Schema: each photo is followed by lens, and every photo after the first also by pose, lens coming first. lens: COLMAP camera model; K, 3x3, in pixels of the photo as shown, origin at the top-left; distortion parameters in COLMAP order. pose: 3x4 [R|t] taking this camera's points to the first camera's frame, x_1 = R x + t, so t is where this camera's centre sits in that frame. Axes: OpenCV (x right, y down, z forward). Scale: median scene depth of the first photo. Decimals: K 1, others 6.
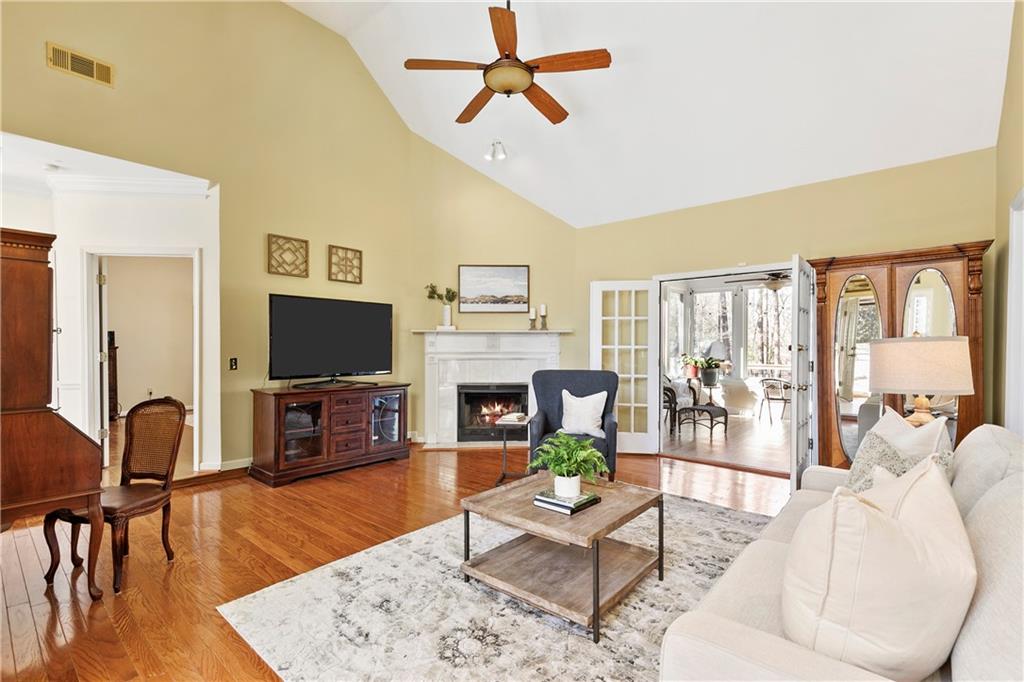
lens RADIAL K [[461.0, 0, 515.0], [0, 461.0, 346.6], [0, 0, 1]] dist [0.009769, 0.000081]
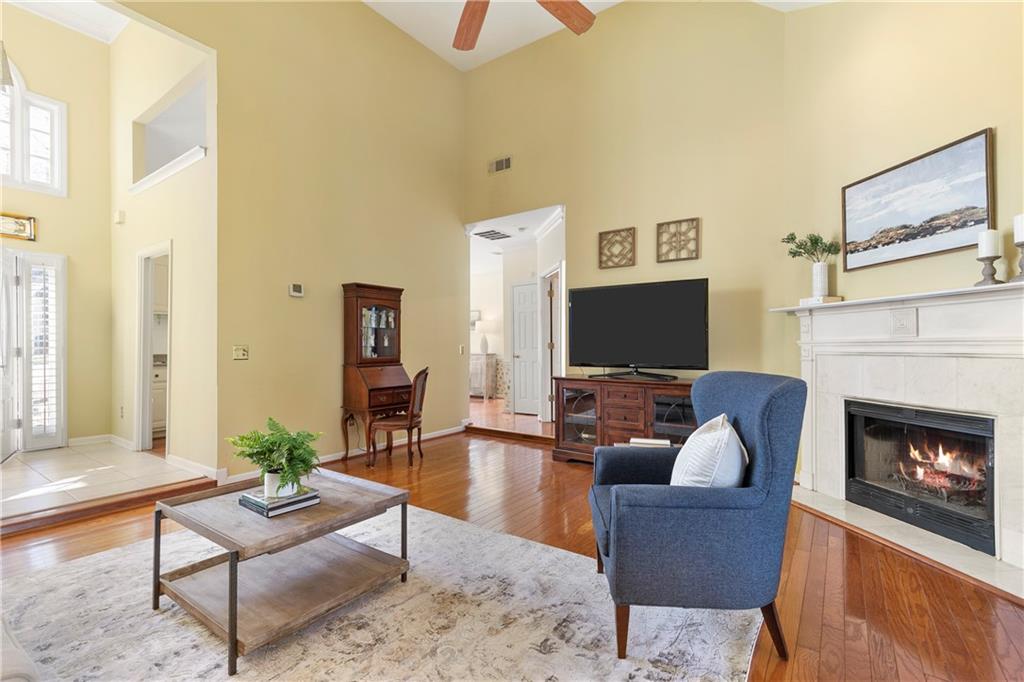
lens RADIAL K [[461.0, 0, 520.3], [0, 461.0, 345.0], [0, 0, 1]] dist [0.009769, 0.000081]
pose [[0.090687, -0.002383, -0.995877, 0.453969], [0.001666, 0.999996, -0.002241, 0.018839], [0.995878, -0.001456, 0.090691, 0.616442]]
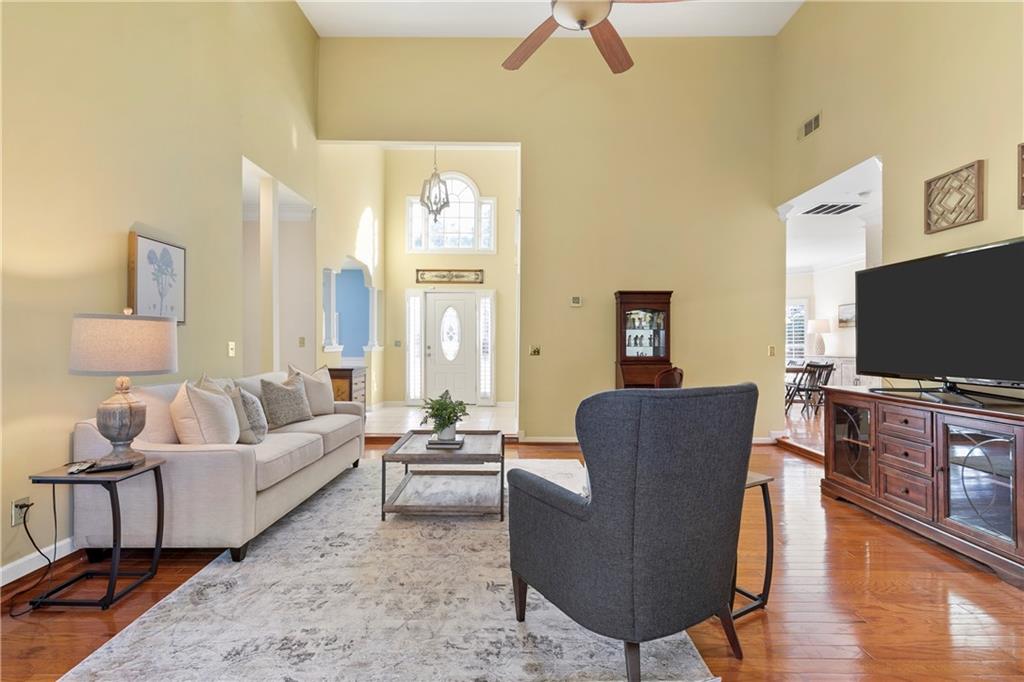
lens RADIAL K [[461.0, 0, 510.4], [0, 461.0, 340.1], [0, 0, 1]] dist [0.009769, 0.000081]
pose [[-0.761924, -0.010062, -0.647588, 0.387298], [-0.004428, 0.999937, -0.010327, 0.017217], [0.647651, -0.005000, -0.761920, 0.975656]]
